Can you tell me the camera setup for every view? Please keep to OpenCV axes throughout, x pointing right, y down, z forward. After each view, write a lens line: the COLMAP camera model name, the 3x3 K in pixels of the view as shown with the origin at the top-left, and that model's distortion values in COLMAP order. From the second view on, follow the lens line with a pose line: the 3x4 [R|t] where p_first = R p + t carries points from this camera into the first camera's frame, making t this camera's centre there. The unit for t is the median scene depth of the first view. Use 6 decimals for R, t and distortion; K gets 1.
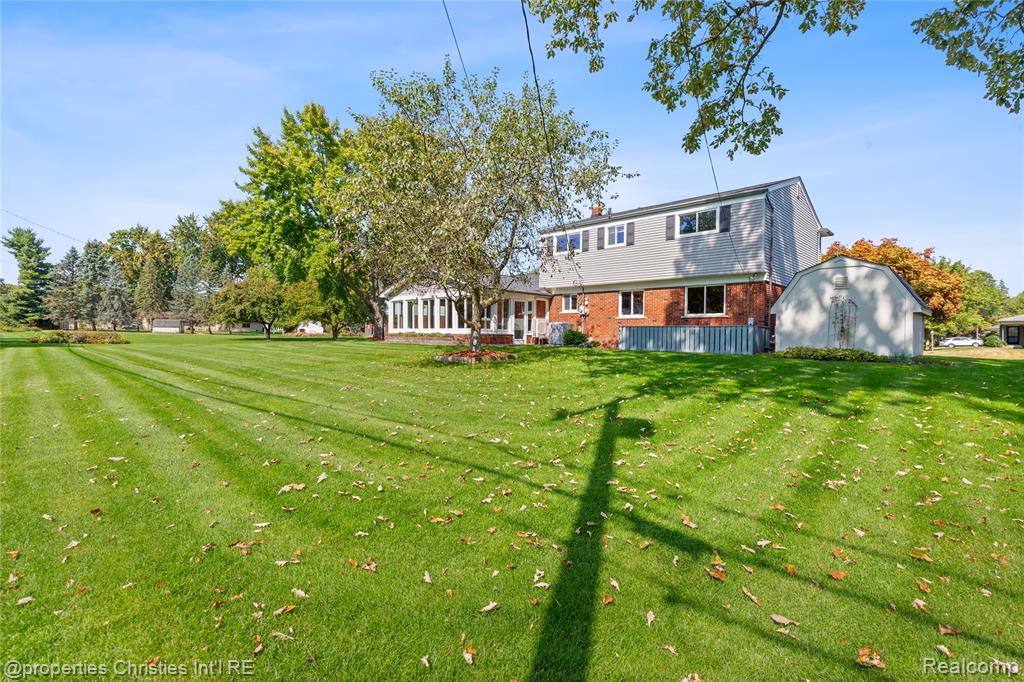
lens RADIAL K [[468.2, 0, 513.9], [0, 468.2, 337.4], [0, 0, 1]] dist [0.005333, 0.000869]
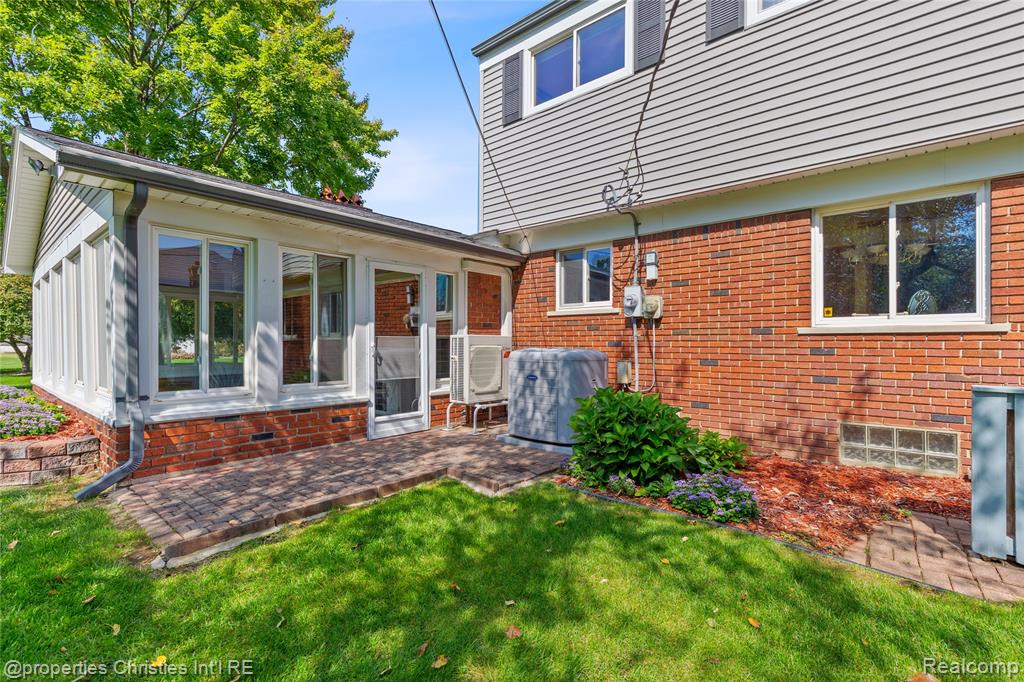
lens RADIAL K [[468.2, 0, 511.2], [0, 468.2, 340.7], [0, 0, 1]] dist [0.005333, 0.000869]
pose [[0.998548, -0.015959, 0.051450, 0.060644], [0.016474, 0.999818, -0.009610, -0.033881], [-0.051287, 0.010444, 0.998629, 0.721894]]
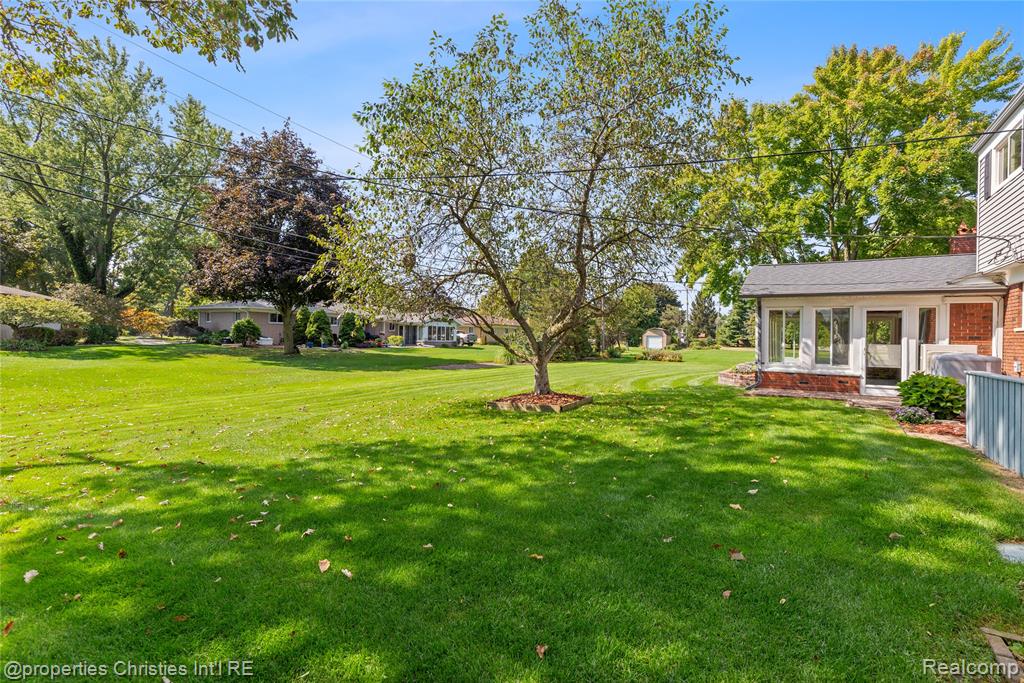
lens RADIAL K [[468.2, 0, 516.9], [0, 468.2, 339.1], [0, 0, 1]] dist [0.005333, 0.000869]
pose [[0.202930, -0.010988, -0.979131, 0.415204], [-0.018511, 0.999715, -0.015056, -0.030887], [0.979018, 0.021180, 0.202669, 0.507605]]
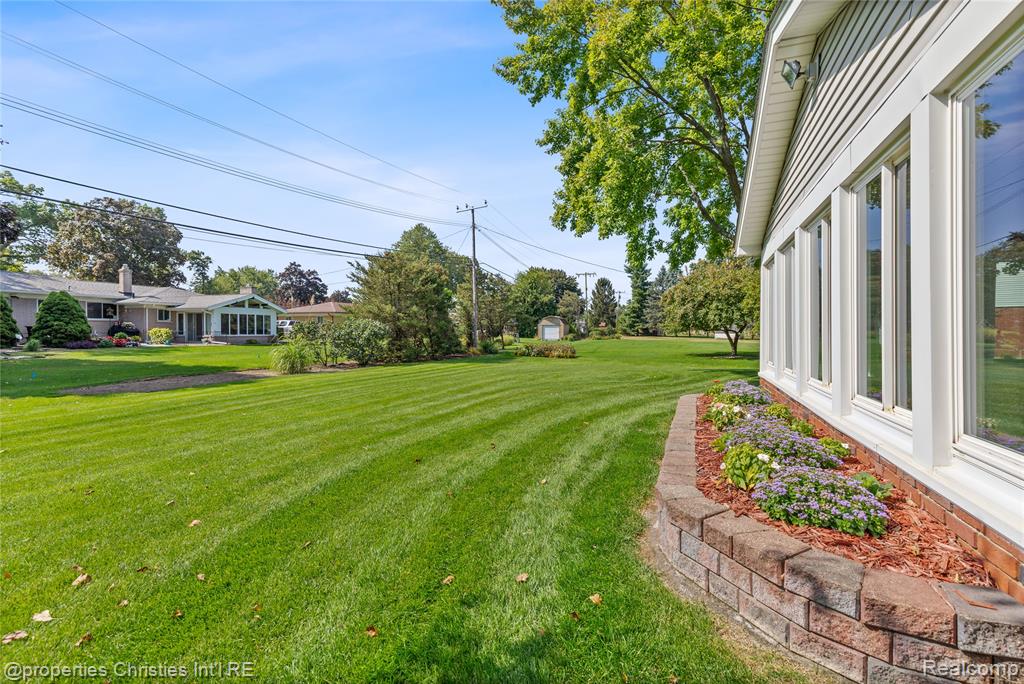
lens RADIAL K [[468.2, 0, 515.8], [0, 468.2, 335.8], [0, 0, 1]] dist [0.005333, 0.000869]
pose [[0.386369, -0.006457, -0.922322, -0.046190], [0.000327, 0.999976, -0.006864, -0.036072], [0.922344, 0.002350, 0.386362, 0.815373]]
